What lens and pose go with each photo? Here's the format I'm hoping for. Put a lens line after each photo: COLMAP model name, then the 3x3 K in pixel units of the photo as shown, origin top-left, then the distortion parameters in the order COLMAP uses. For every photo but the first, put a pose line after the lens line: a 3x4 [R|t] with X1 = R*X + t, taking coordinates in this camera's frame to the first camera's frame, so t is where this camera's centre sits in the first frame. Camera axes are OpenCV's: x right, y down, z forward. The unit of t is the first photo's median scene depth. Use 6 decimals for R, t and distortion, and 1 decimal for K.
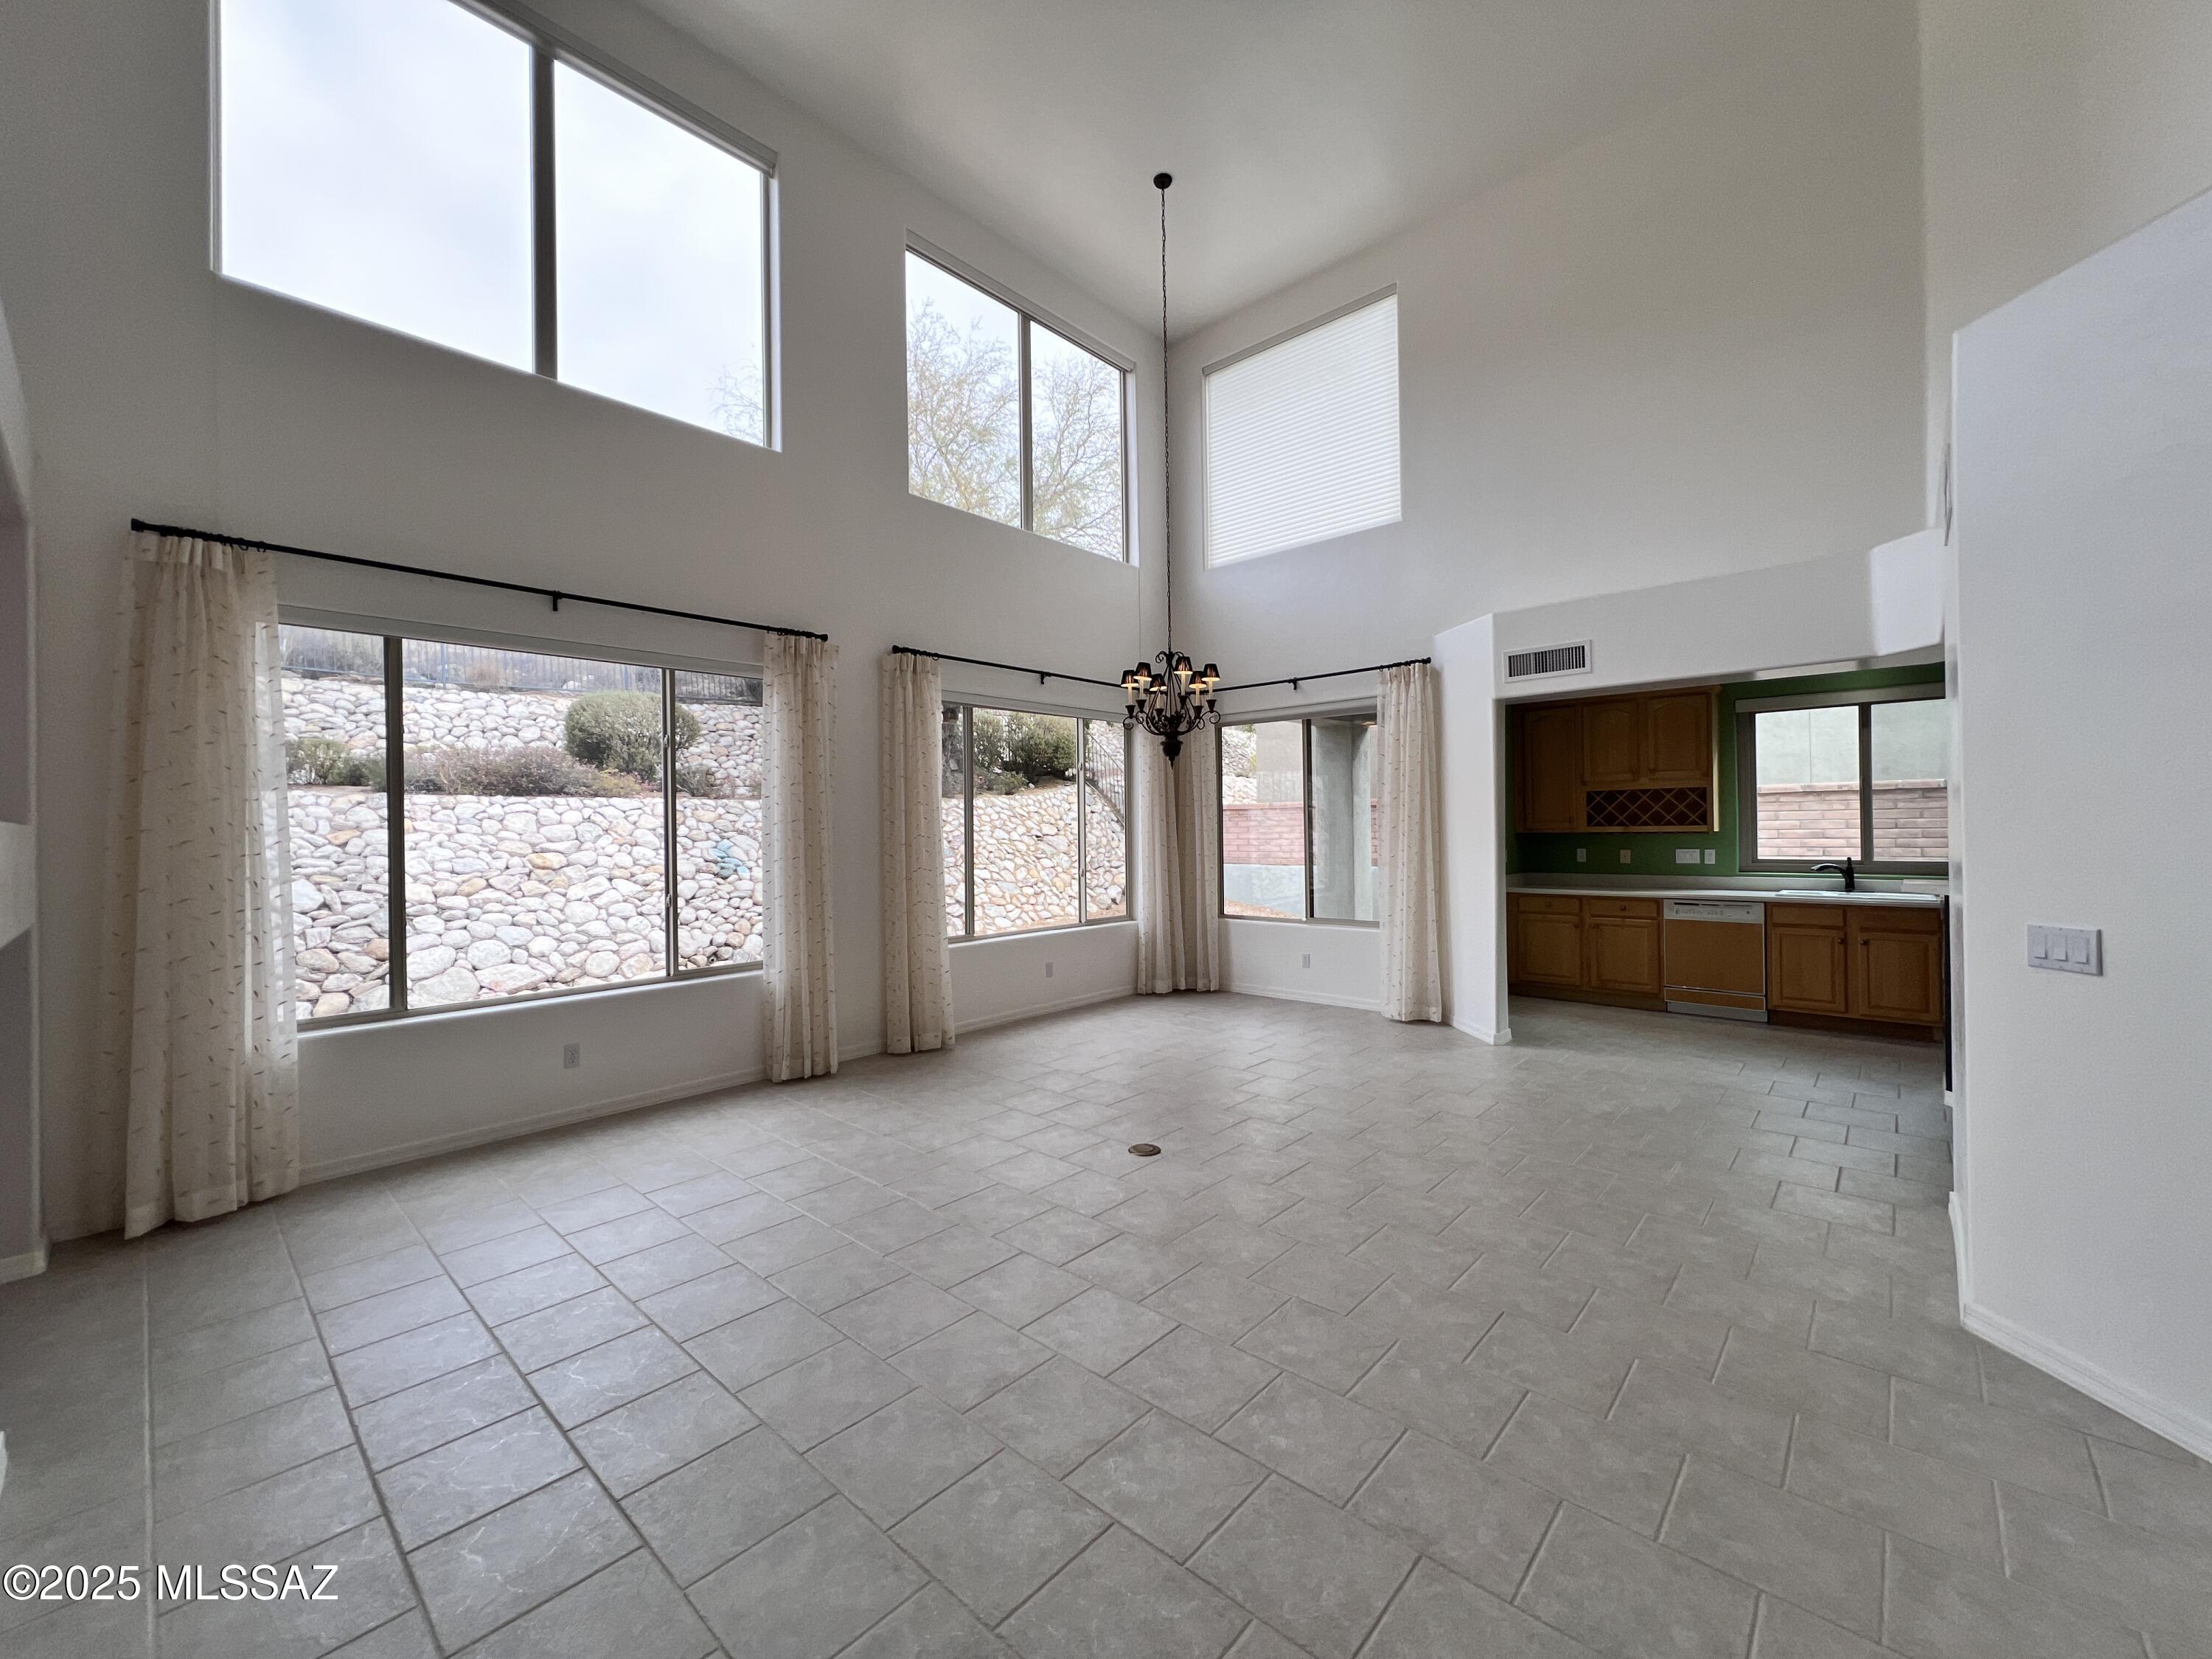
lens RADIAL K [[884.7, 0, 1098.0], [0, 884.7, 830.9], [0, 0, 1]] dist [0.000659, -0.000363]
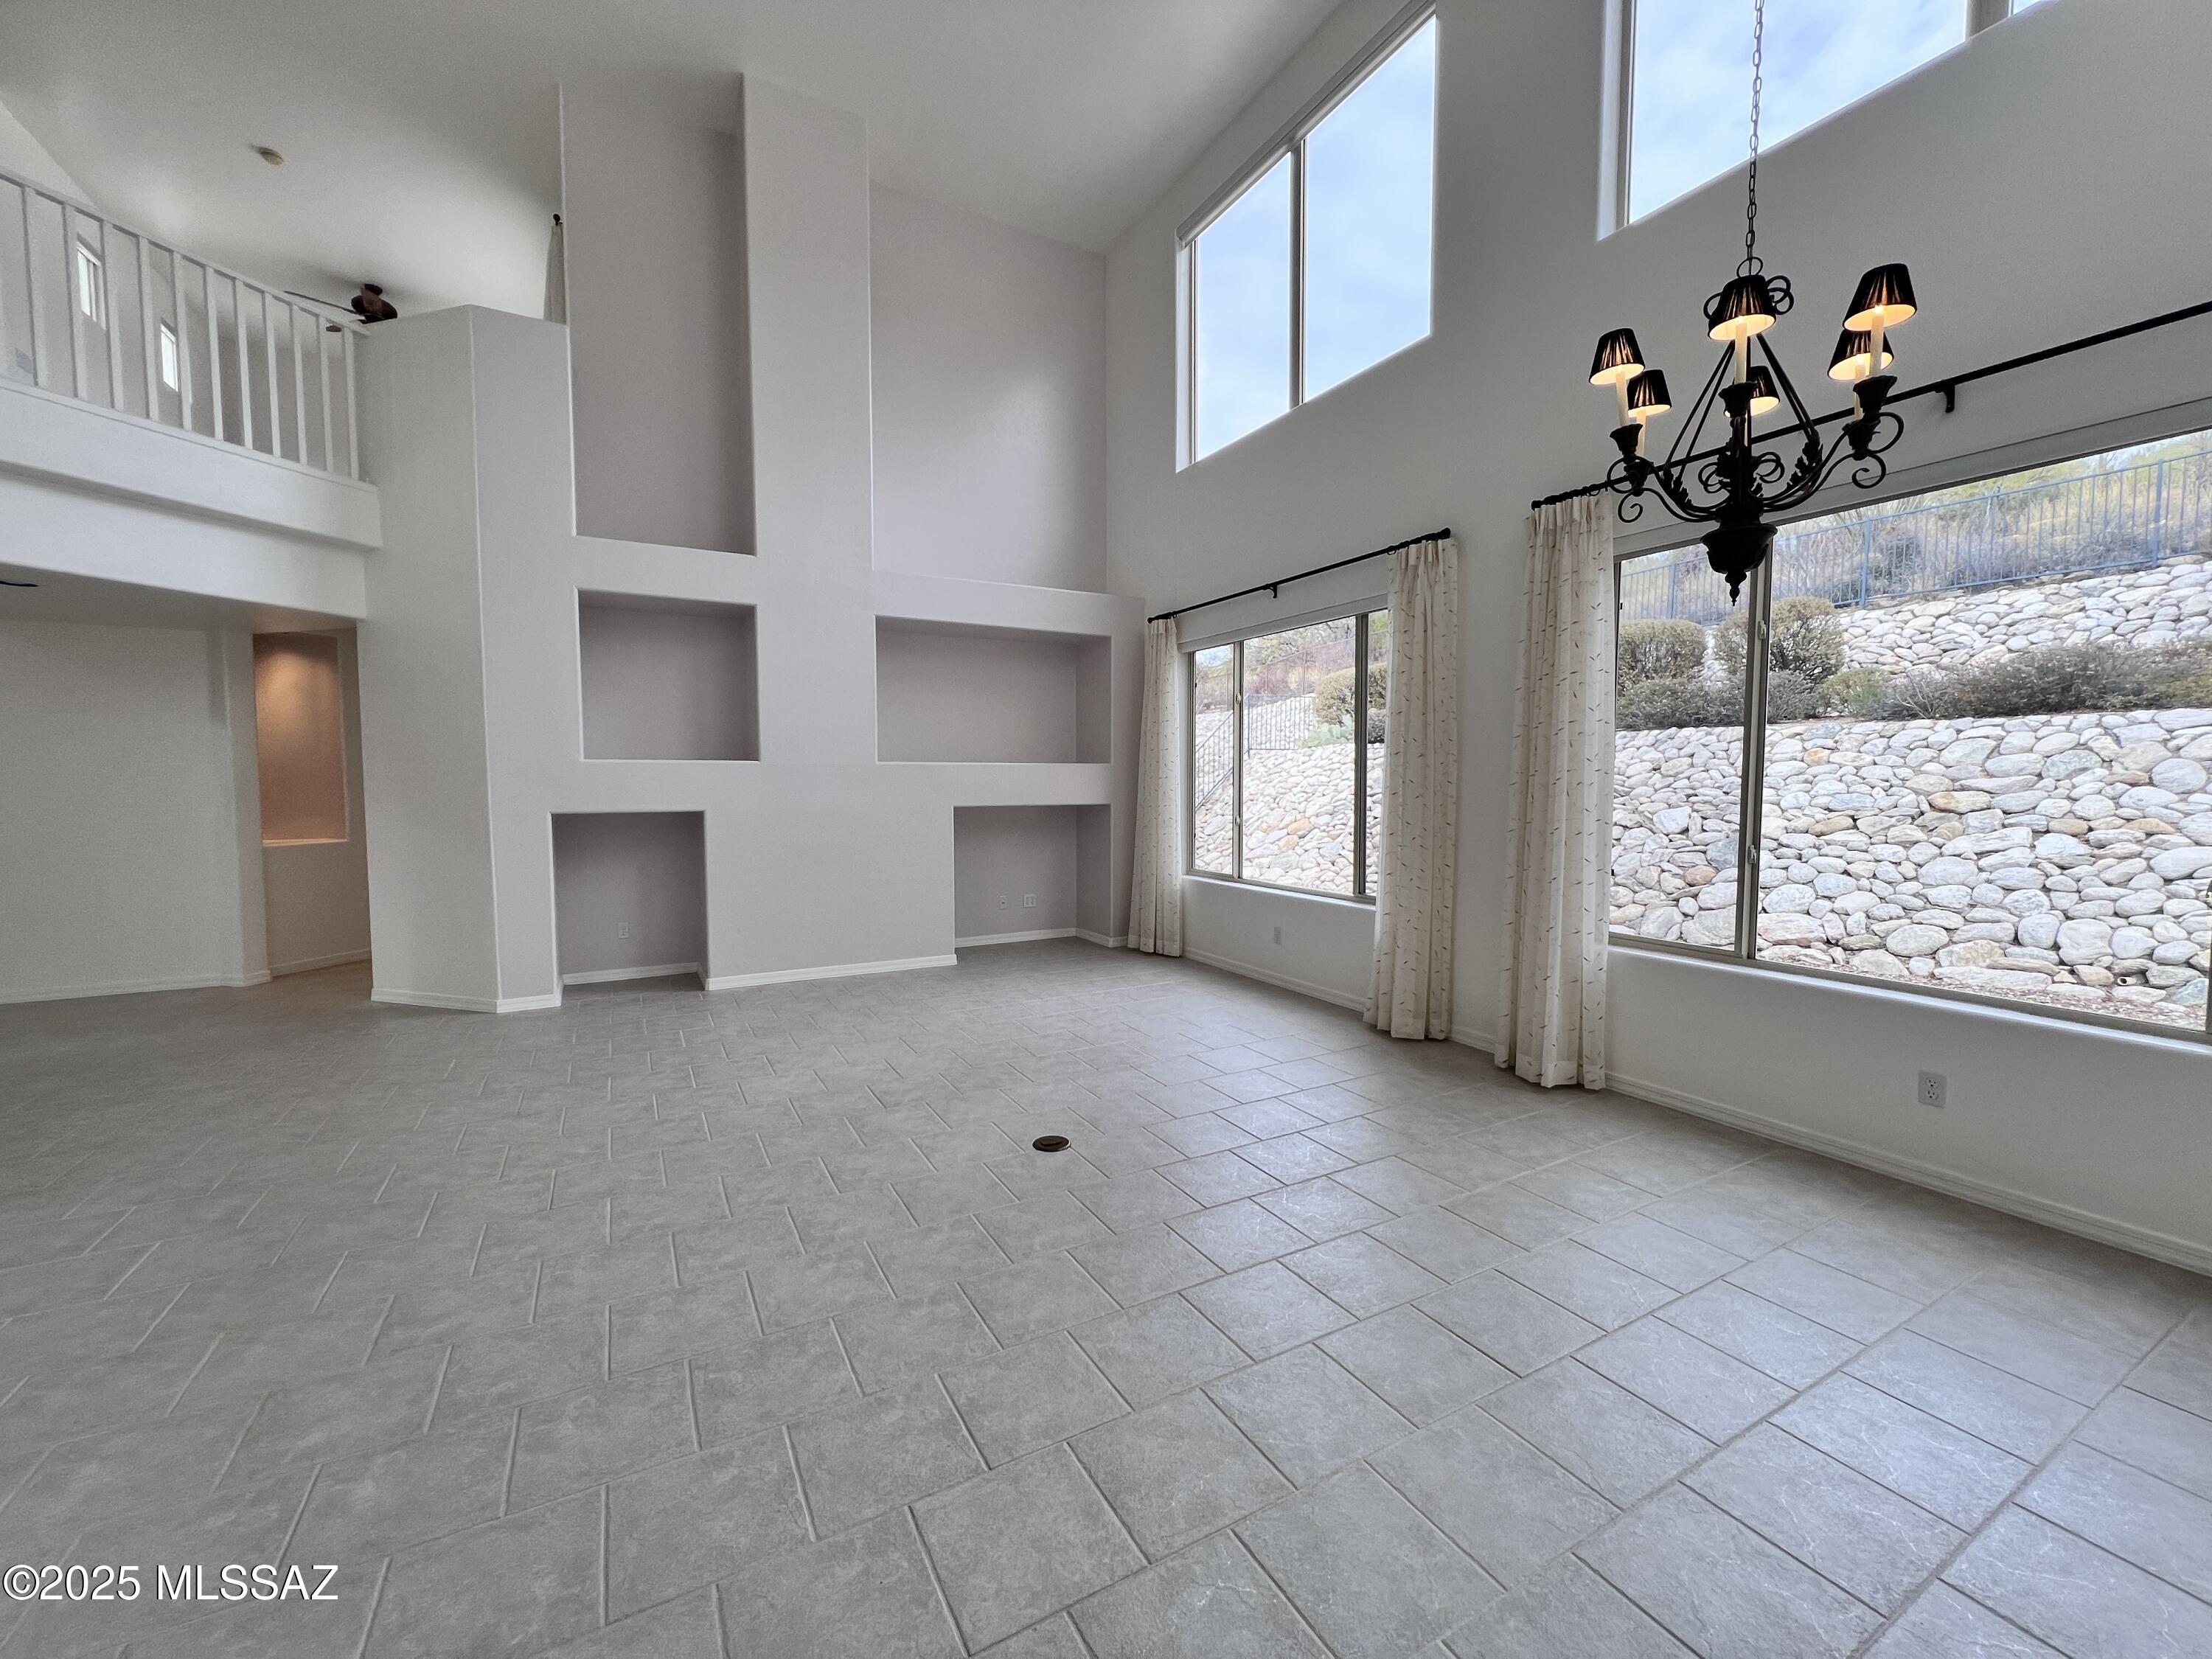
lens RADIAL K [[884.7, 0, 1100.9], [0, 884.7, 830.6], [0, 0, 1]] dist [0.000659, -0.000363]
pose [[-0.322915, 0.071130, -0.943751, 0.942973], [0.004461, 0.997275, 0.073638, -0.002137], [0.946417, 0.019569, -0.322353, 1.511654]]
